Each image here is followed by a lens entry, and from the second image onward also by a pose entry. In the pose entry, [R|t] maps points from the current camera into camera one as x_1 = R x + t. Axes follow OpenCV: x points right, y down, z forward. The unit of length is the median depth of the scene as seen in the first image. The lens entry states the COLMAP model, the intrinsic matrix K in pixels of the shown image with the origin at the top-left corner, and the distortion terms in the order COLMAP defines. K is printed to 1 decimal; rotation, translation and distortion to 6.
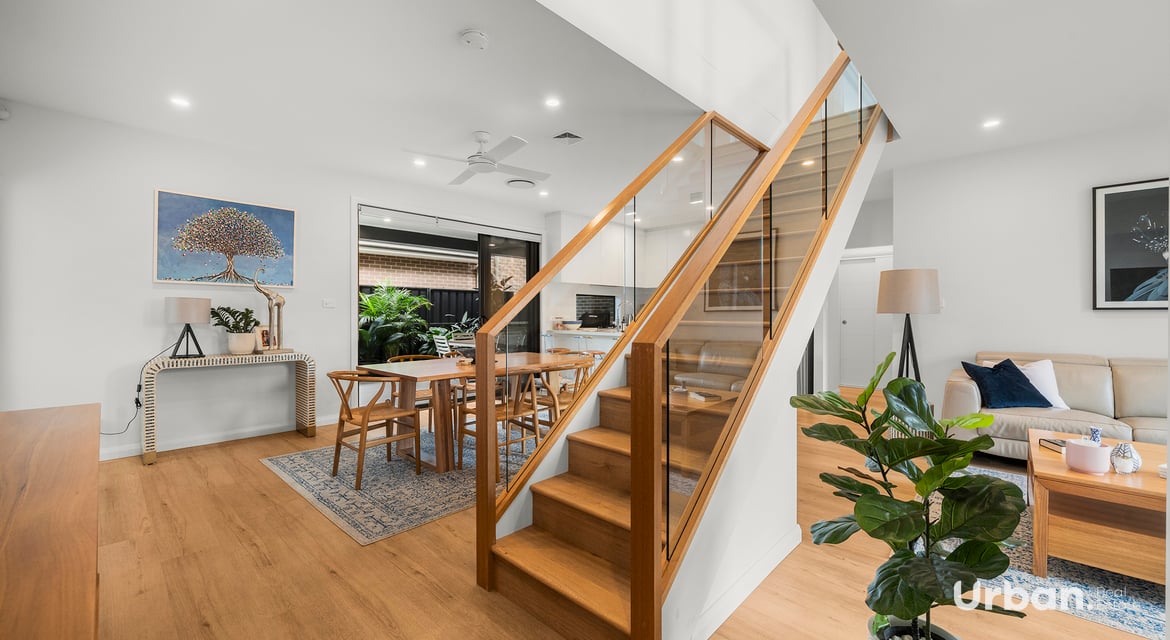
lens RADIAL K [[481.9, 0, 585.0], [0, 481.9, 320.0], [0, 0, 1]] dist [0.008043, 0.000085]
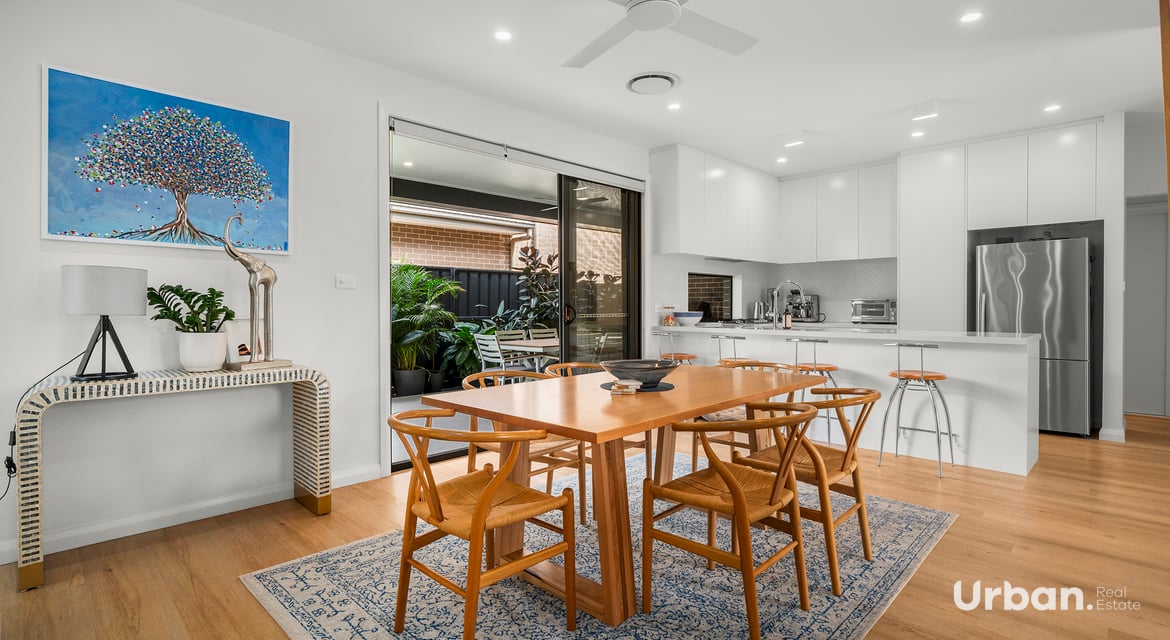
lens RADIAL K [[576.3, 0, 581.3], [0, 576.3, 316.3], [0, 0, 1]] dist [0.010051, 0.000680]
pose [[0.999638, -0.003408, -0.026683, -0.255369], [0.003522, 0.999985, 0.004211, 0.006903], [0.026668, -0.004304, 0.999635, 0.344752]]
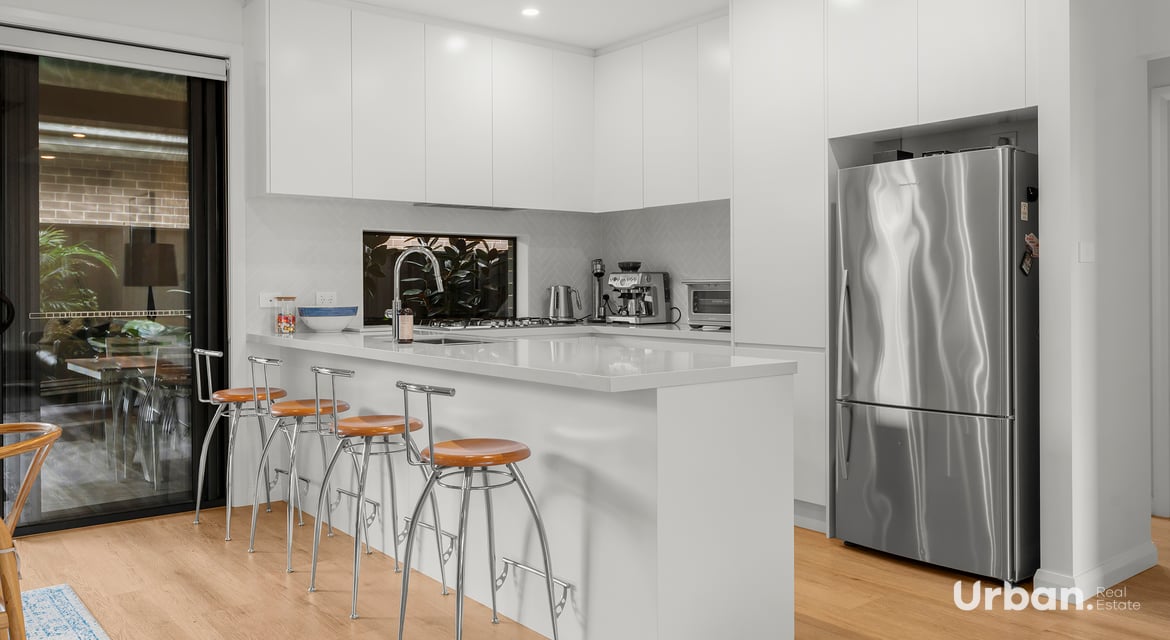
lens RADIAL K [[915.2, 0, 588.2], [0, 915.2, 291.8], [0, 0, 1]] dist [0.004745, 0.002008]
pose [[0.988377, -0.006209, -0.151894, 0.436059], [0.004910, 0.999948, -0.008929, -0.002883], [0.151942, 0.008080, 0.988356, 0.636169]]
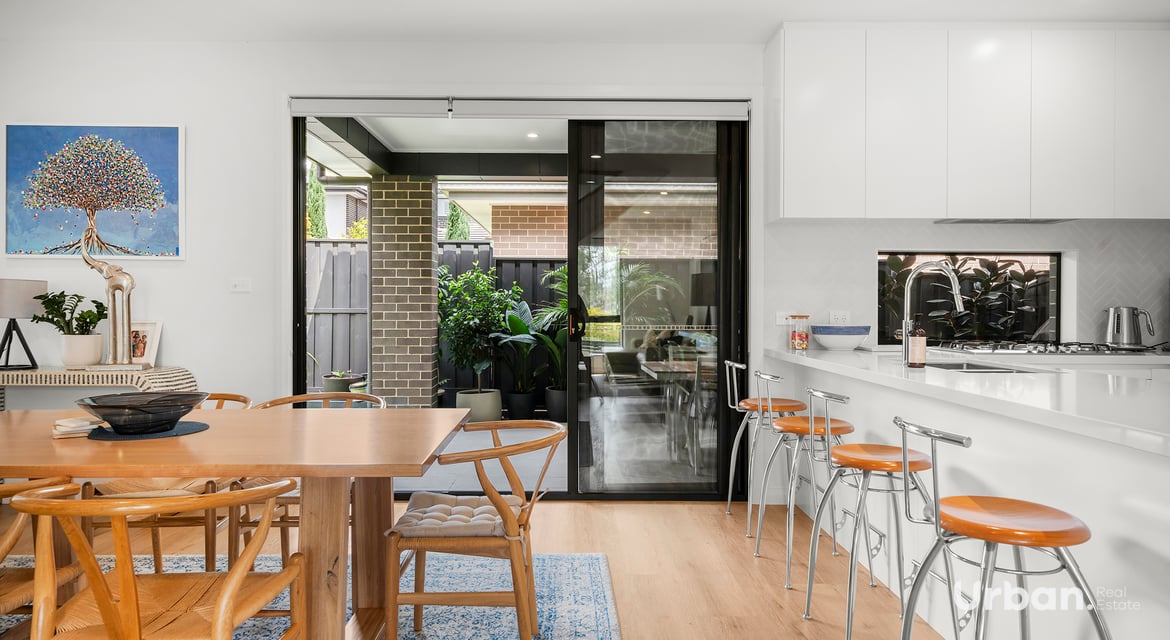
lens RADIAL K [[729.7, 0, 562.0], [0, 729.7, 311.7], [0, 0, 1]] dist [0.002213, 0.001071]
pose [[0.678934, 0.002931, -0.734194, 0.388246], [-0.012004, 0.999903, -0.007109, -0.002844], [0.734101, 0.013640, 0.678903, 0.813156]]
